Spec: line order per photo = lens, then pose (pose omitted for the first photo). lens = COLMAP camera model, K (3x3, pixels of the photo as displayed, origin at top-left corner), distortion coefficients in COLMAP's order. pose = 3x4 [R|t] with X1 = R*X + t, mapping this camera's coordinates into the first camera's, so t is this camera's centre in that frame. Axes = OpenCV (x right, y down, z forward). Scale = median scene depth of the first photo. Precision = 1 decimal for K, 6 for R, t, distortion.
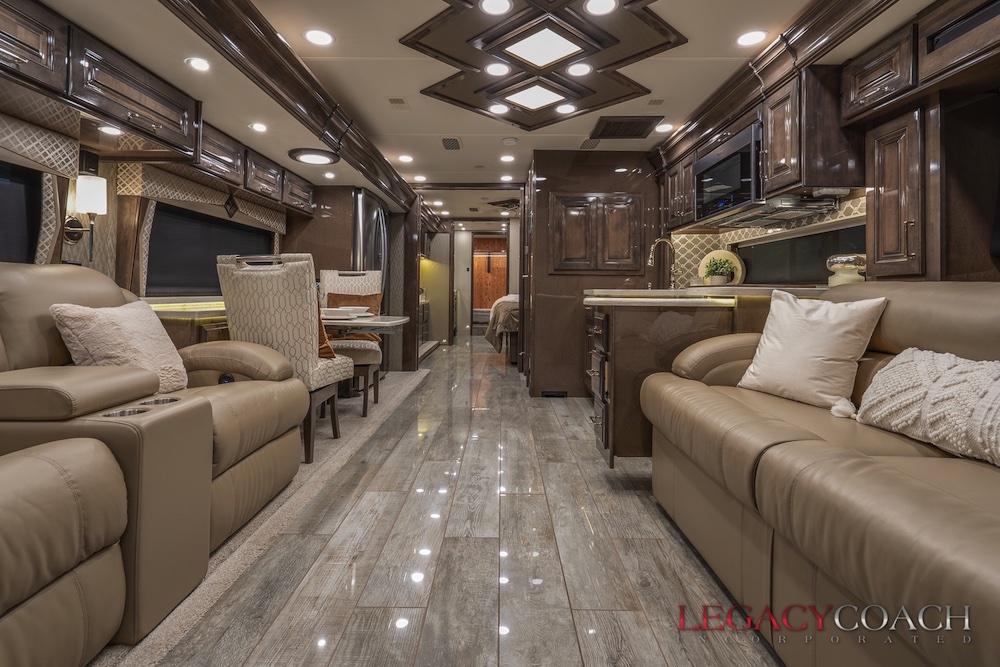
lens RADIAL K [[480.2, 0, 500.9], [0, 480.2, 283.4], [0, 0, 1]] dist [-0.000016, 0.000861]
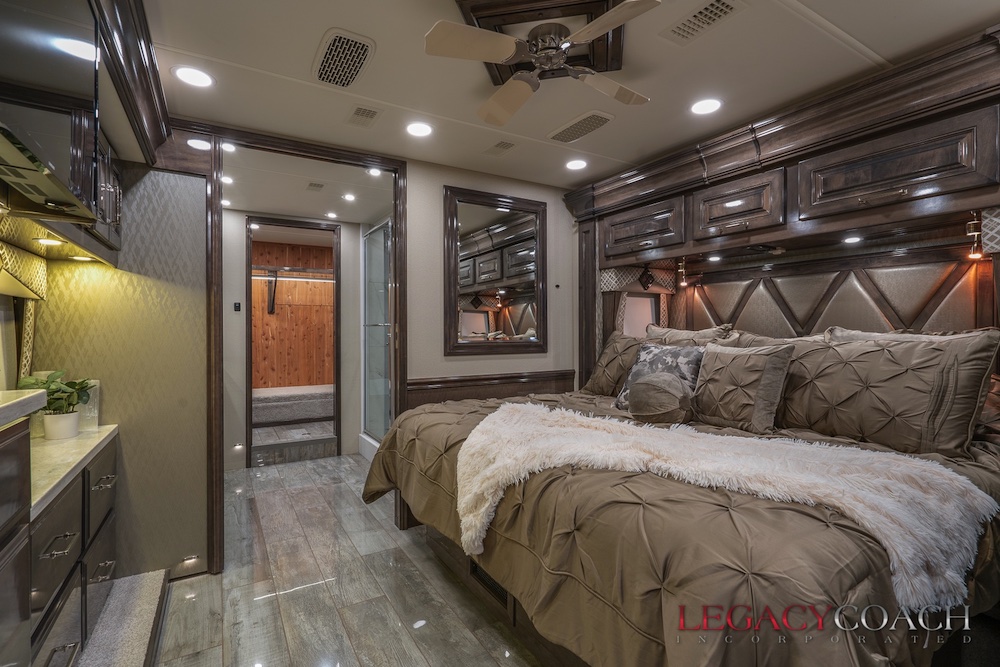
lens RADIAL K [[462.4, 0, 498.9], [0, 462.4, 325.9], [0, 0, 1]] dist [-0.000450, 0.000625]
pose [[0.856982, -0.013018, 0.515182, -0.328721], [0.007878, 0.999895, 0.012163, -0.064720], [-0.515286, -0.006365, 0.856995, 2.221491]]
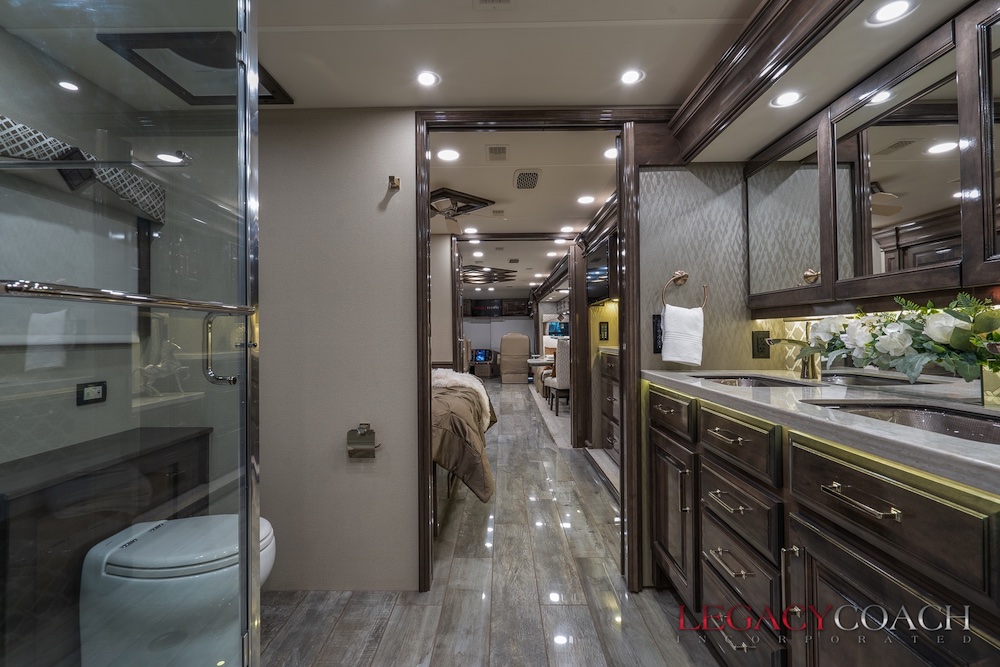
lens RADIAL K [[454.5, 0, 500.0], [0, 454.5, 333.5], [0, 0, 1]] dist [0.000026, 0.000117]
pose [[-0.999973, -0.002611, 0.006916, -0.109489], [-0.002733, 0.999840, -0.017670, -0.023802], [-0.006869, -0.017689, -0.999820, 4.103006]]
